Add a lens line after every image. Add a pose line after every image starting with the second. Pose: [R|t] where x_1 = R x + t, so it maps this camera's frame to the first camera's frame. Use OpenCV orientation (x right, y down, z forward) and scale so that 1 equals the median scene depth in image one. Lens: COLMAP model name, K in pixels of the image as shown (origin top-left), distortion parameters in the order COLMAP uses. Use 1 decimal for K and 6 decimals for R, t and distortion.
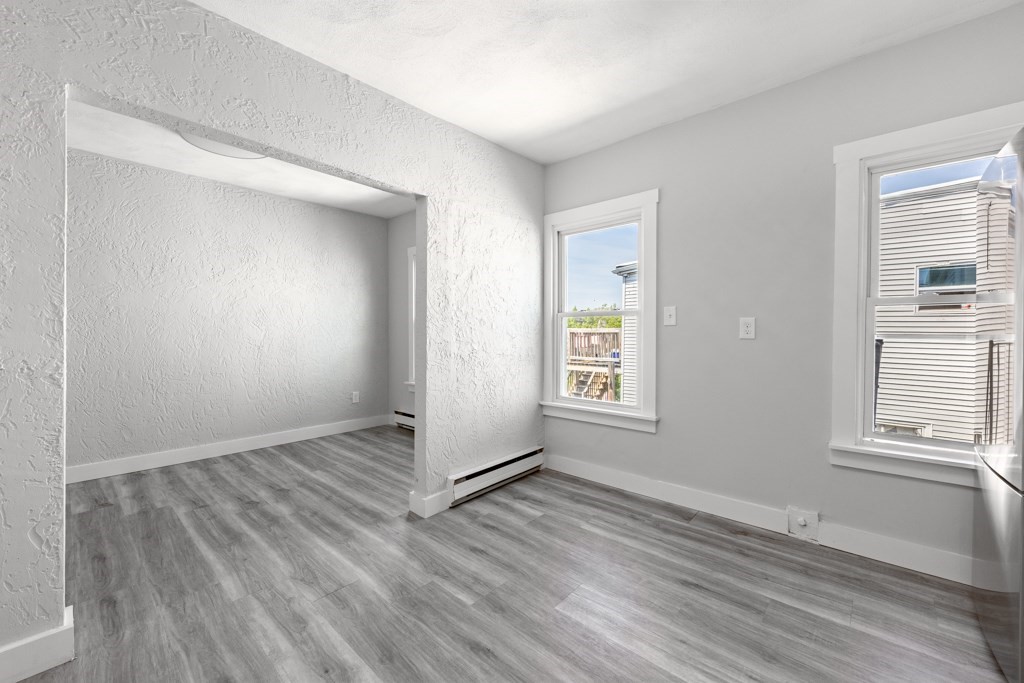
lens RADIAL K [[406.0, 0, 510.3], [0, 406.0, 336.9], [0, 0, 1]] dist [0.013537, -0.006316]
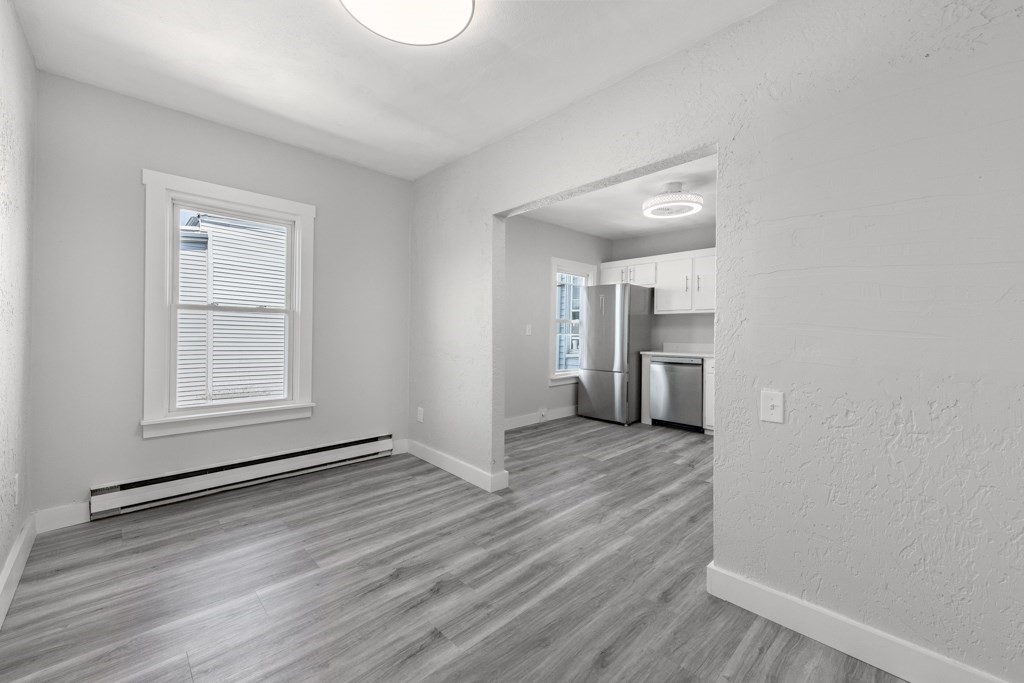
lens RADIAL K [[406.0, 0, 510.3], [0, 406.0, 336.9], [0, 0, 1]] dist [0.013537, -0.006316]
pose [[0.063371, -0.011489, 0.997924, -1.466546], [-0.001543, 0.999931, 0.011611, -0.010637], [-0.997989, -0.002276, 0.063349, 0.962240]]
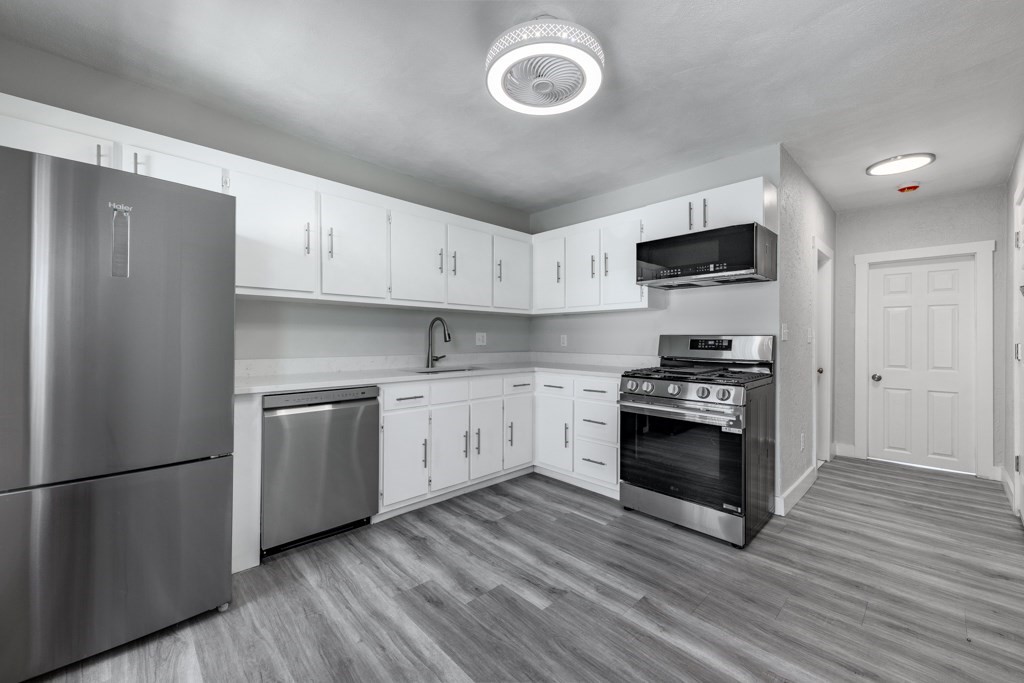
lens RADIAL K [[406.0, 0, 510.3], [0, 406.0, 336.9], [0, 0, 1]] dist [0.013537, -0.006316]
pose [[-0.997598, -0.006652, 0.068947, 0.101907], [-0.006604, 0.999978, 0.000926, -0.017291], [-0.068952, 0.000469, -0.997620, 1.191756]]
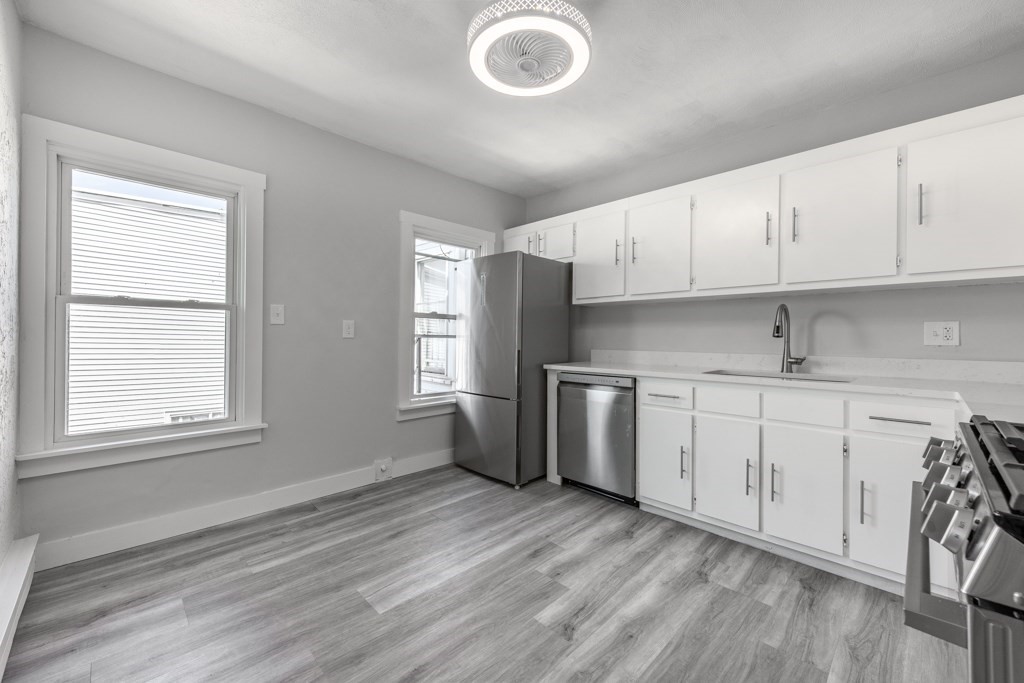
lens RADIAL K [[406.0, 0, 510.3], [0, 406.0, 336.9], [0, 0, 1]] dist [0.013537, -0.006316]
pose [[0.056045, -0.001110, 0.998428, -0.602872], [-0.000844, 0.999999, 0.001159, 0.000379], [-0.998428, -0.000908, 0.056044, 0.450662]]
